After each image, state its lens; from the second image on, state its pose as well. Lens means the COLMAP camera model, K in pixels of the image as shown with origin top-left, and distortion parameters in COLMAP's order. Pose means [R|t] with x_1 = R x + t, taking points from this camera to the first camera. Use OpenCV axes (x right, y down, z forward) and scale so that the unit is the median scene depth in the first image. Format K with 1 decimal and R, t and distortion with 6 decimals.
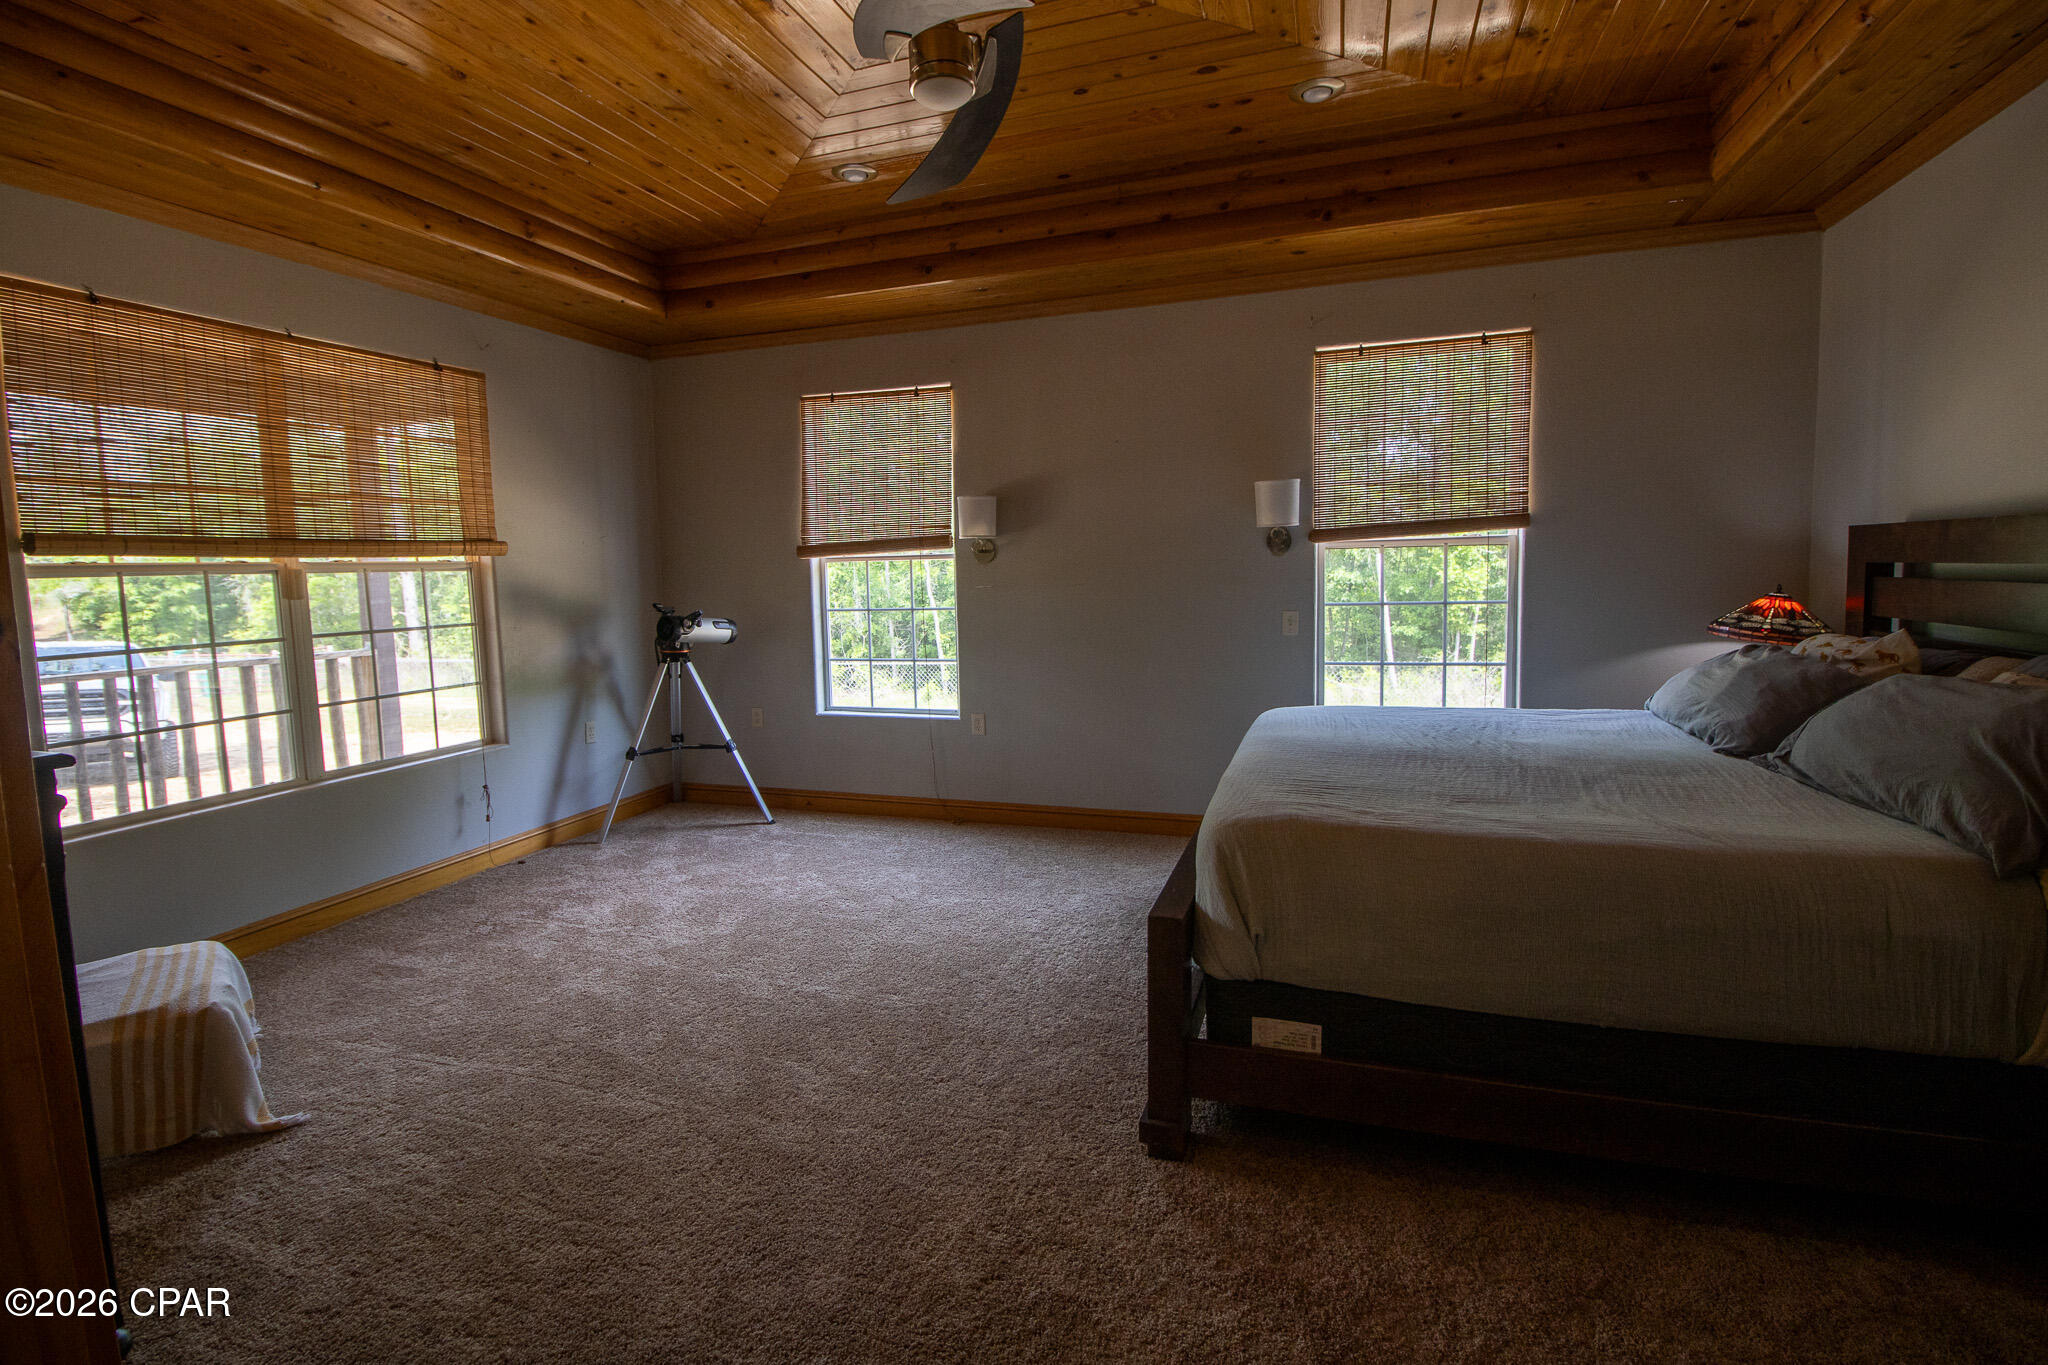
lens RADIAL K [[947.3, 0, 1017.6], [0, 947.3, 659.9], [0, 0, 1]] dist [0.001576, -0.015387]
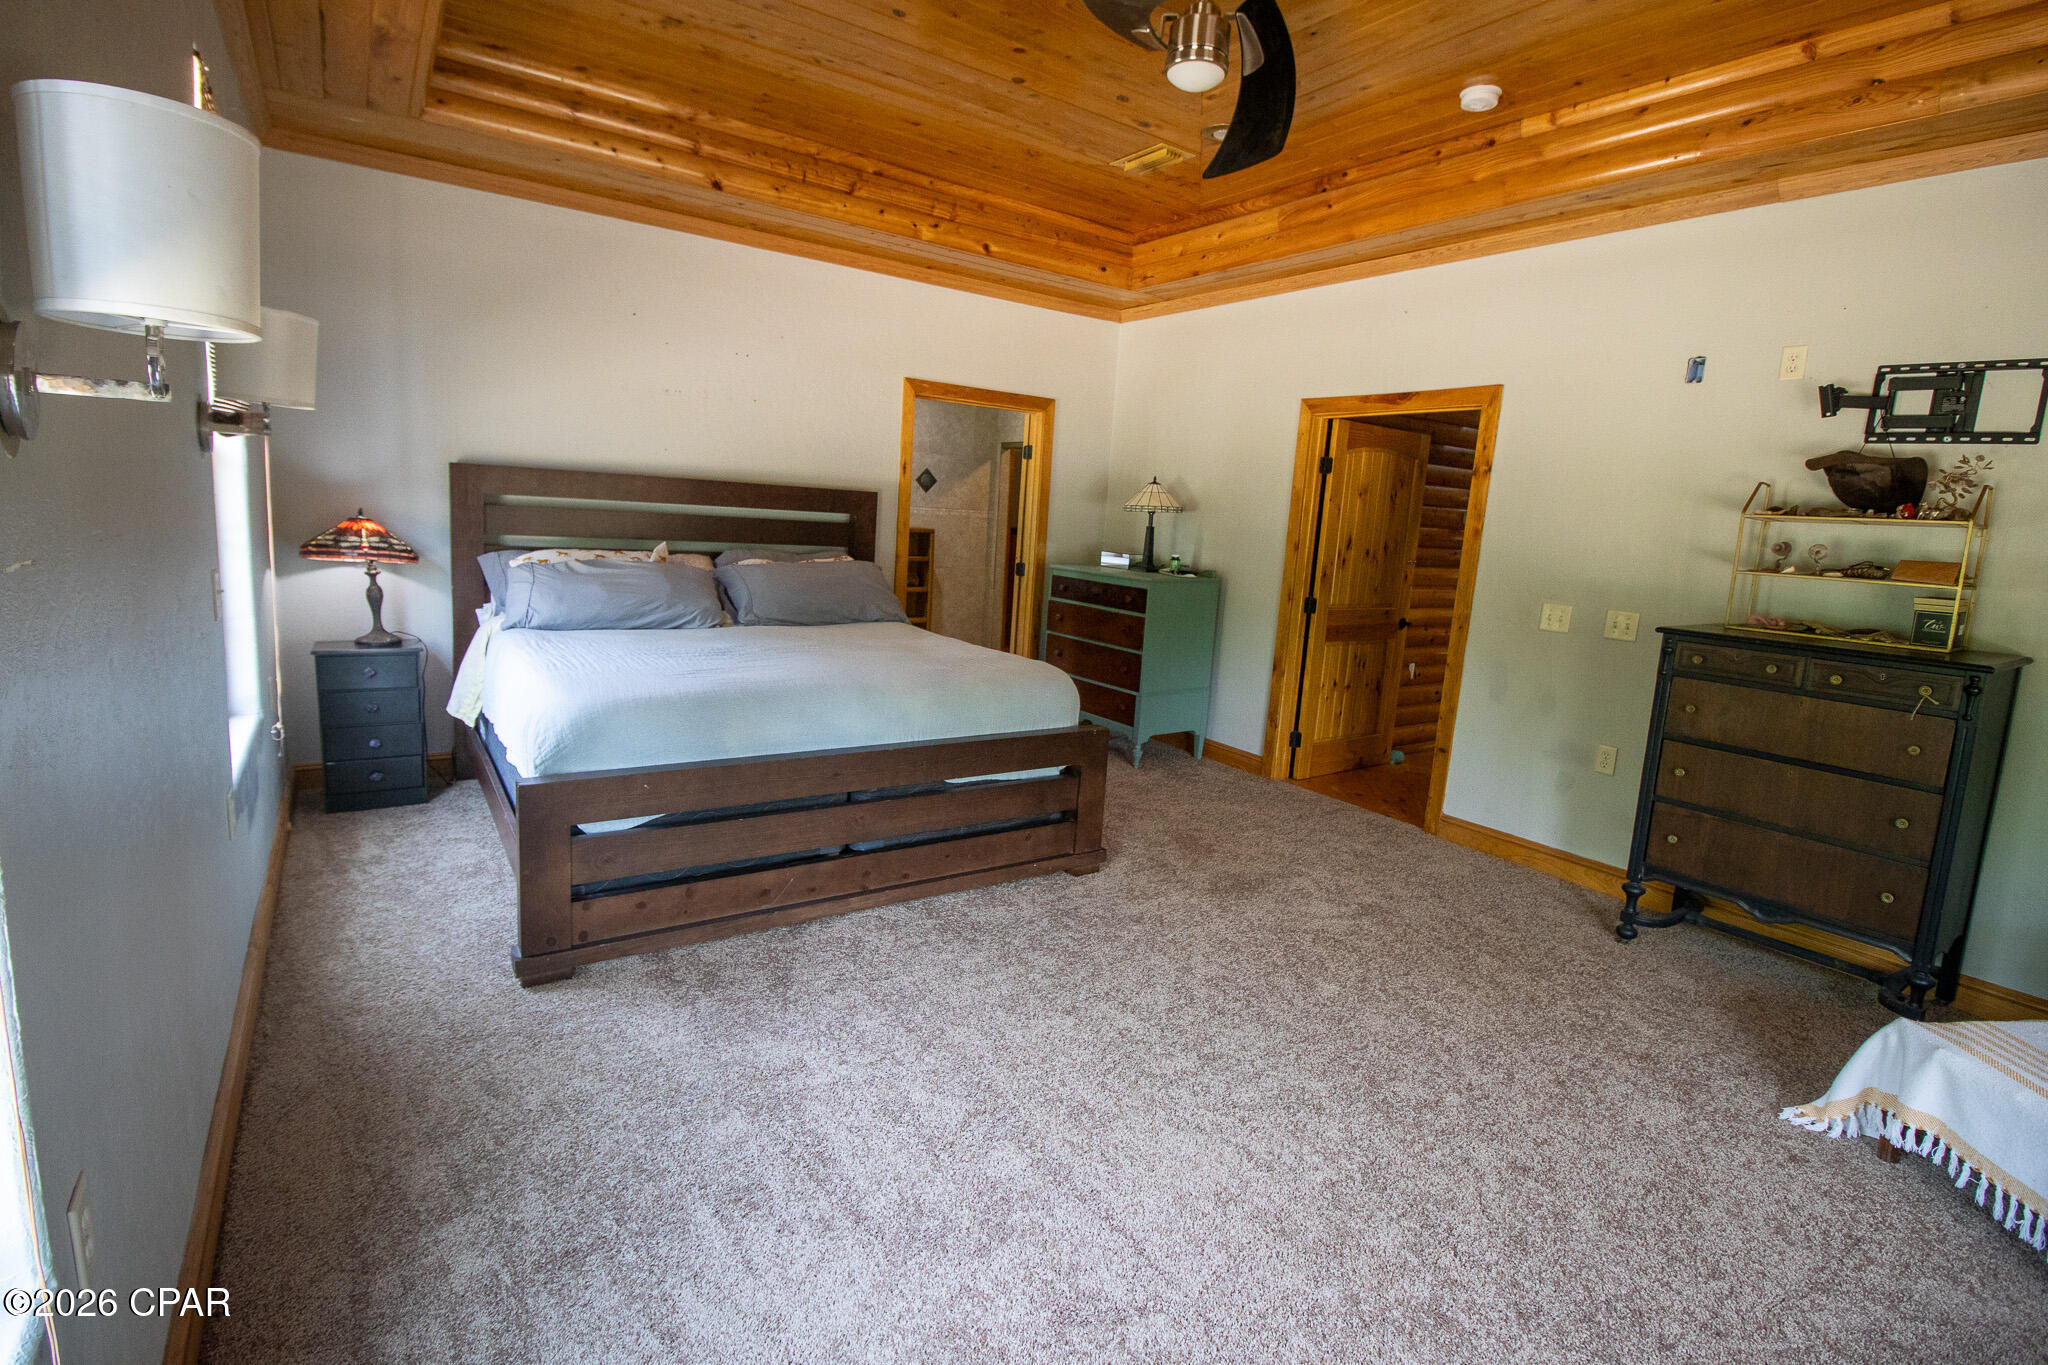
lens RADIAL K [[947.3, 0, 1017.6], [0, 947.3, 659.9], [0, 0, 1]] dist [0.001576, -0.015387]
pose [[-0.799322, -0.122486, 0.588287, -0.331513], [0.010959, 0.975871, 0.218074, -0.105839], [-0.600803, 0.180758, -0.778693, 1.096384]]
